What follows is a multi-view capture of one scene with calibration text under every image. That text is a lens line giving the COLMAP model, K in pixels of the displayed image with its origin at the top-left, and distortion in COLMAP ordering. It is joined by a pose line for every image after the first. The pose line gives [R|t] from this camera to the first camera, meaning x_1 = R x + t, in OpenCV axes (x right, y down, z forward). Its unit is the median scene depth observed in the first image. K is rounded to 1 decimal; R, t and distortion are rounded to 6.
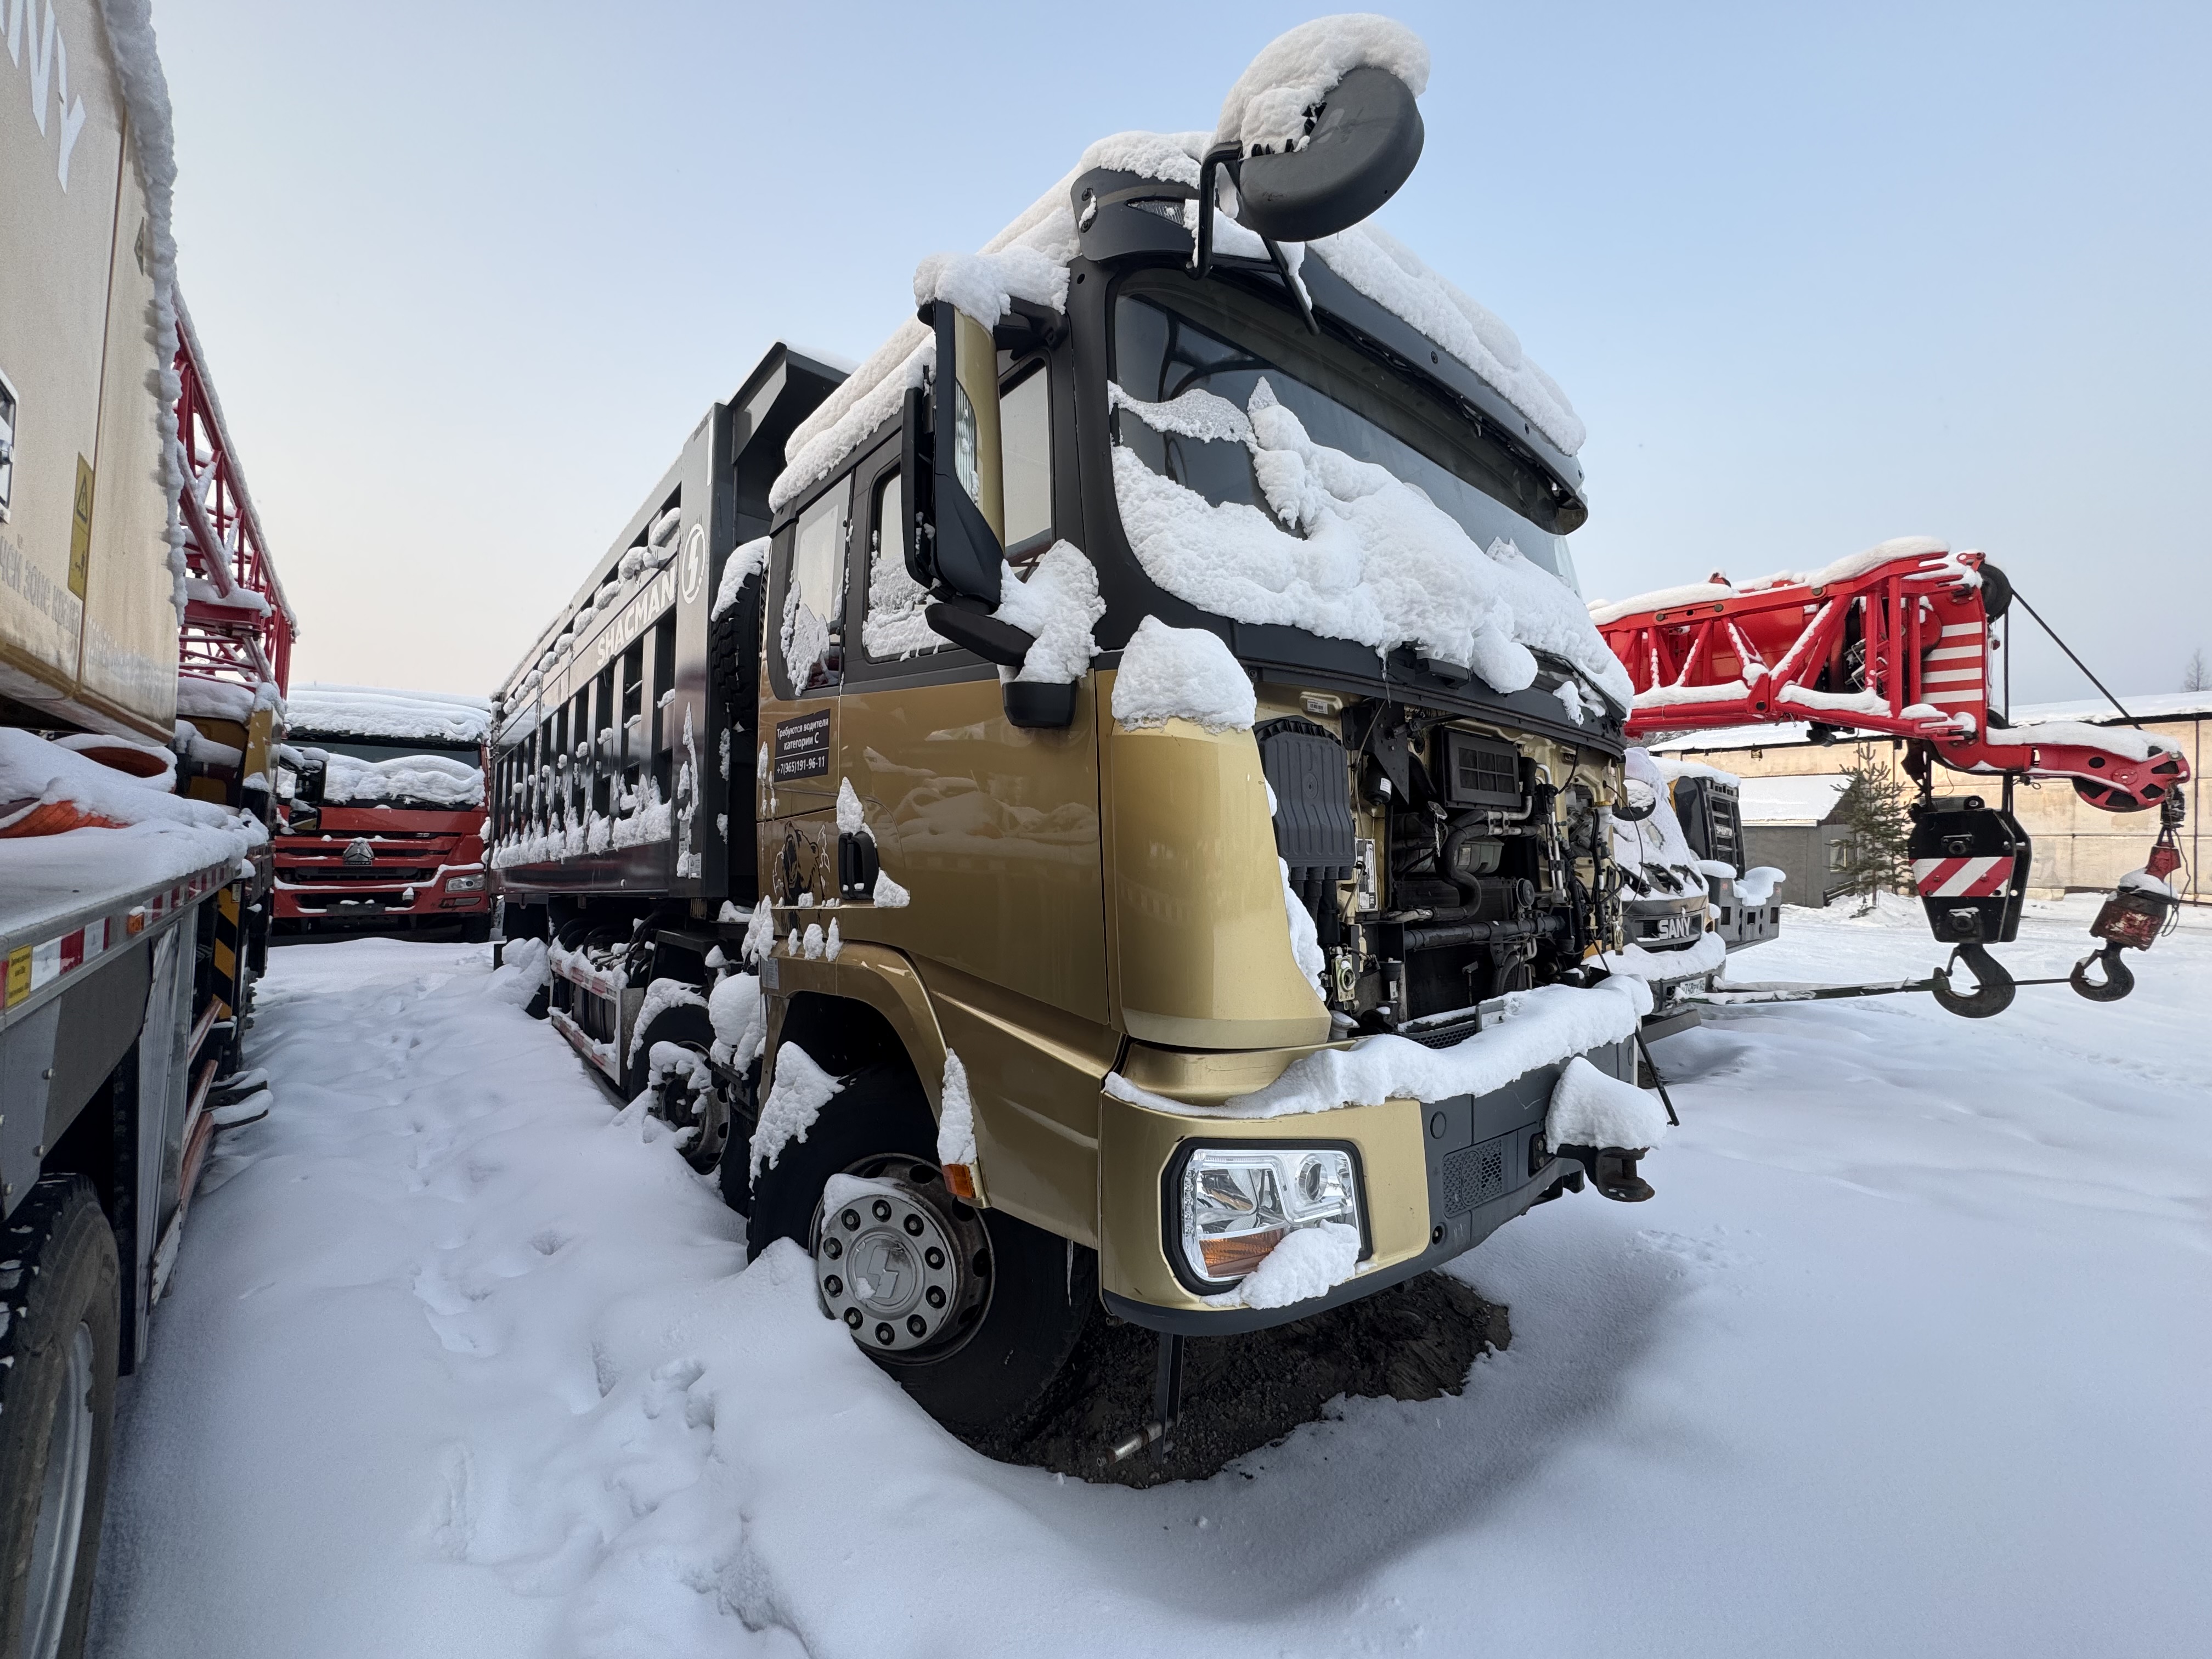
lens RADIAL K [[874.6, 0, 1106.0], [0, 874.6, 829.5], [0, 0, 1]] dist [-0.000062, 0.000006]
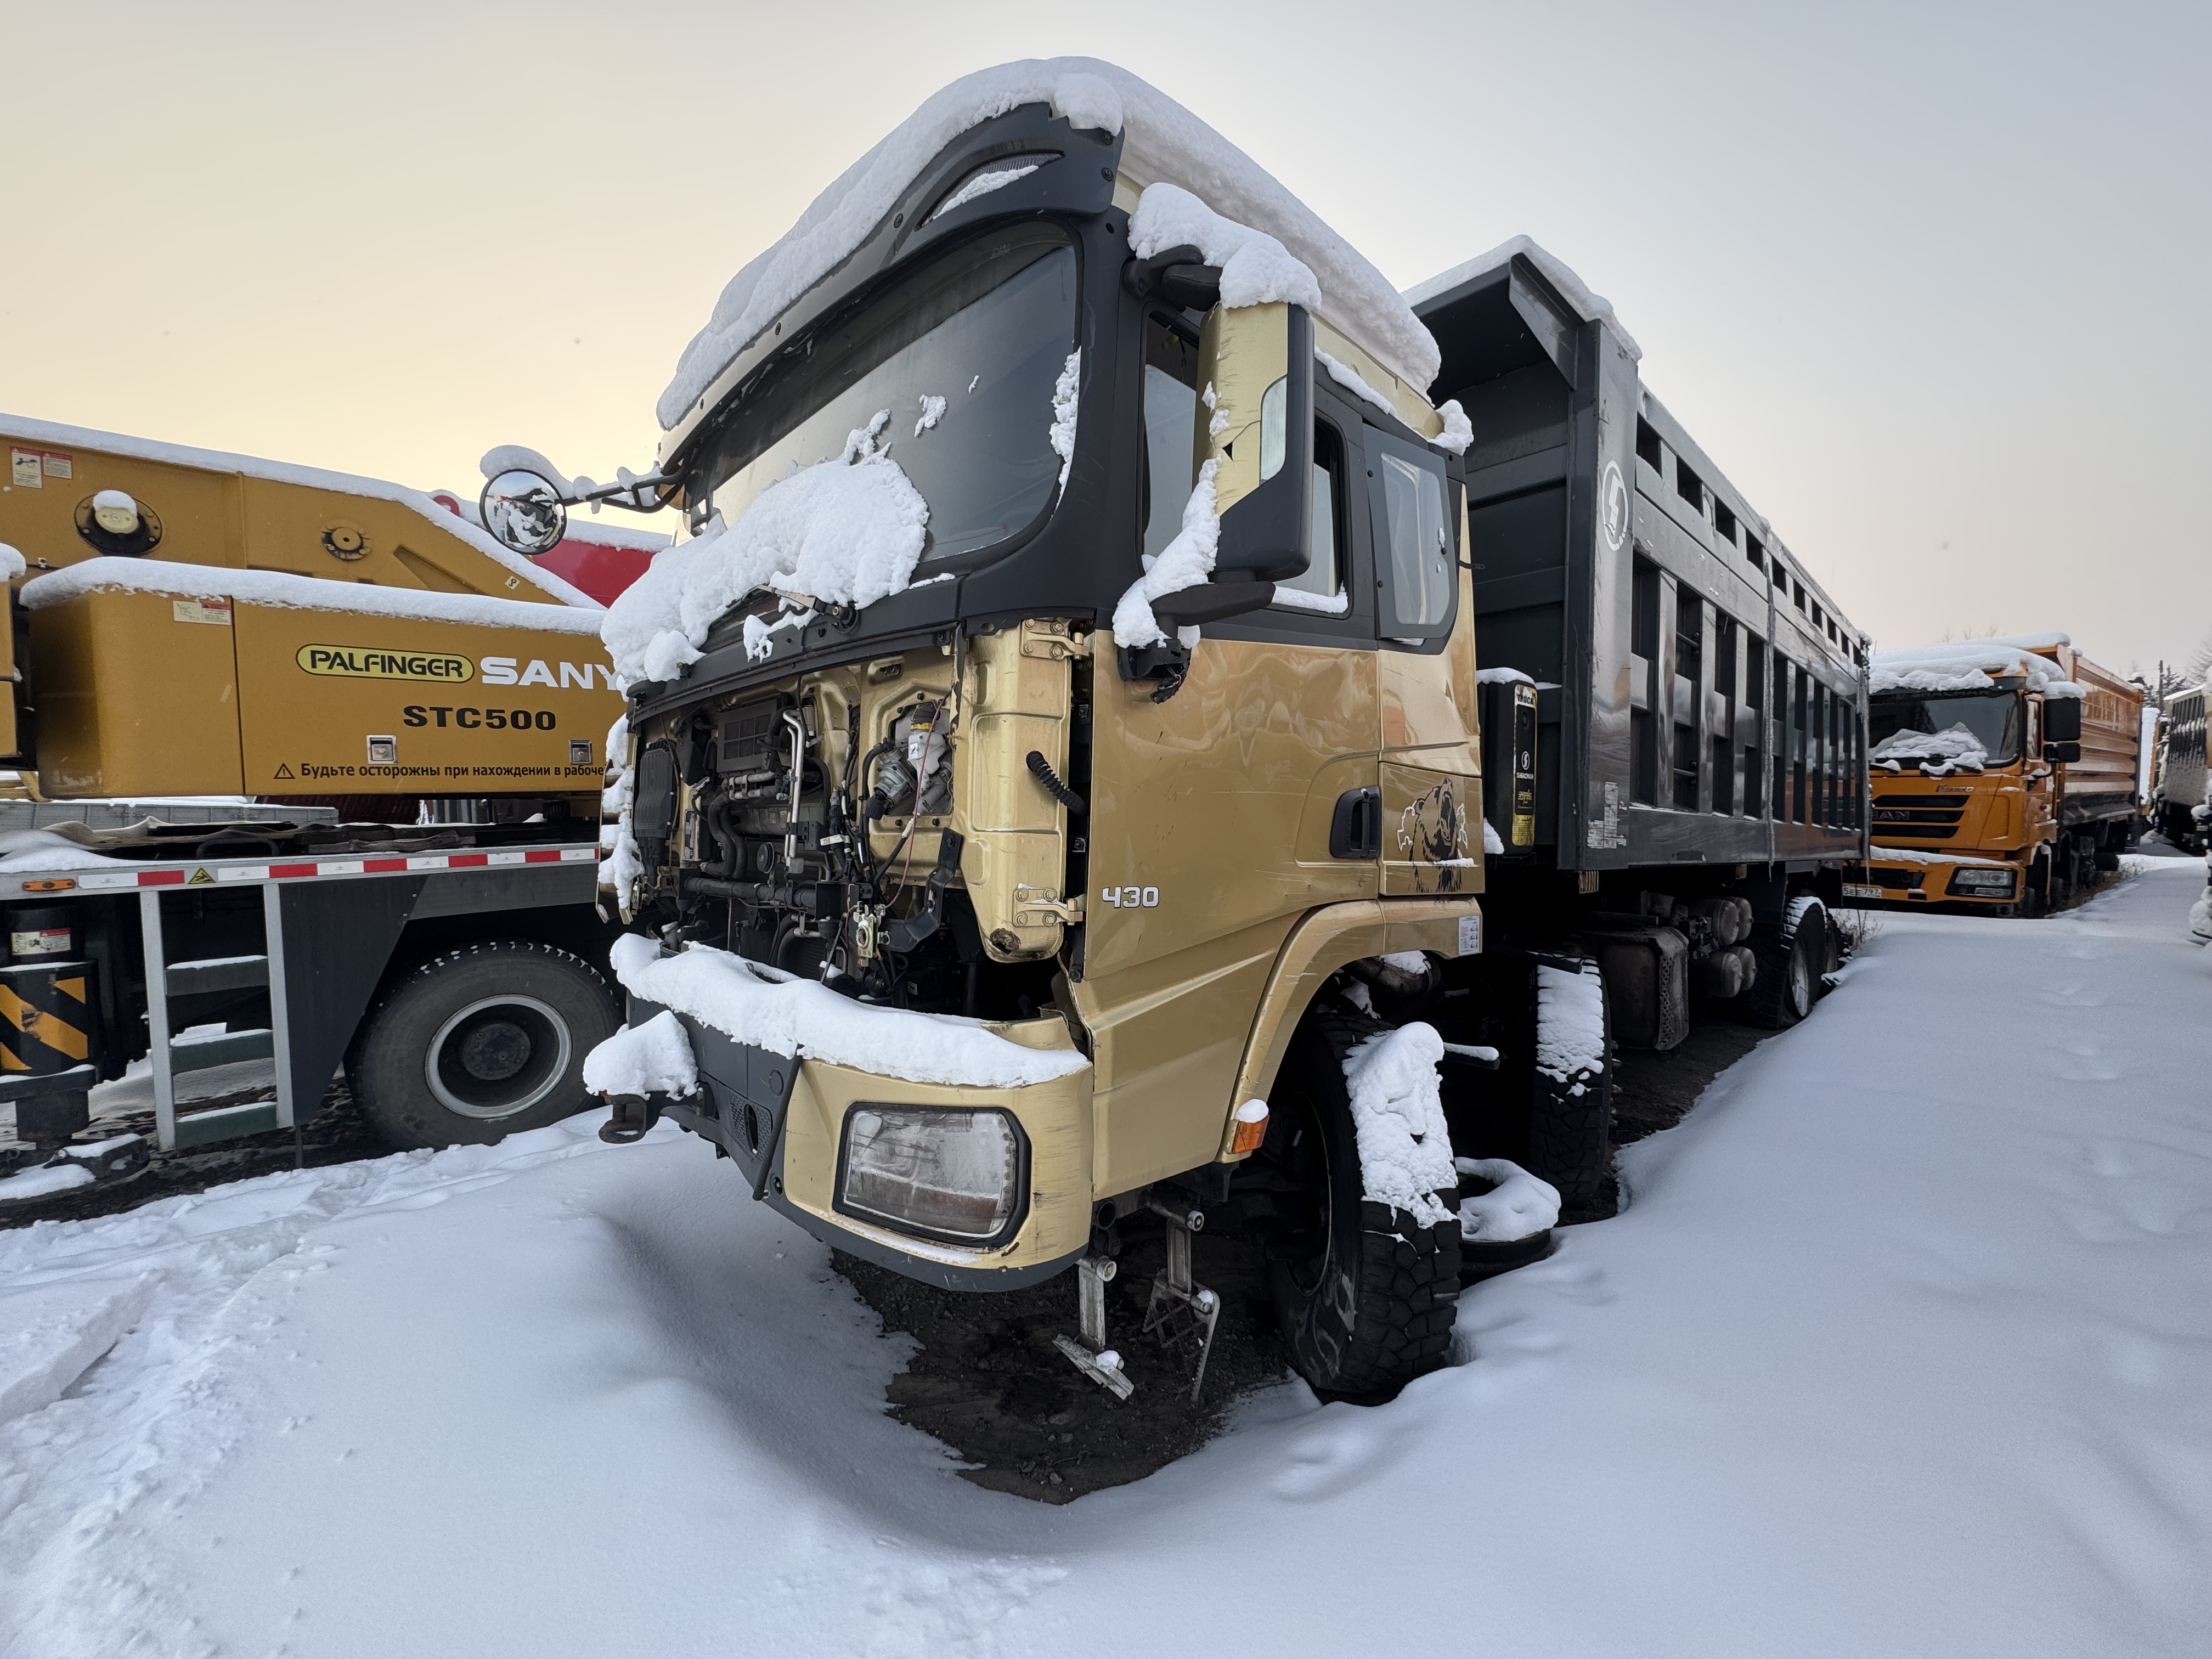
lens RADIAL K [[874.6, 0, 1106.0], [0, 874.6, 829.5], [0, 0, 1]] dist [-0.000062, 0.000006]
pose [[0.059569, 0.021259, -0.997998, 1.275540], [0.037817, 0.999007, 0.023538, 0.029403], [0.997508, -0.039143, 0.058706, 1.170525]]
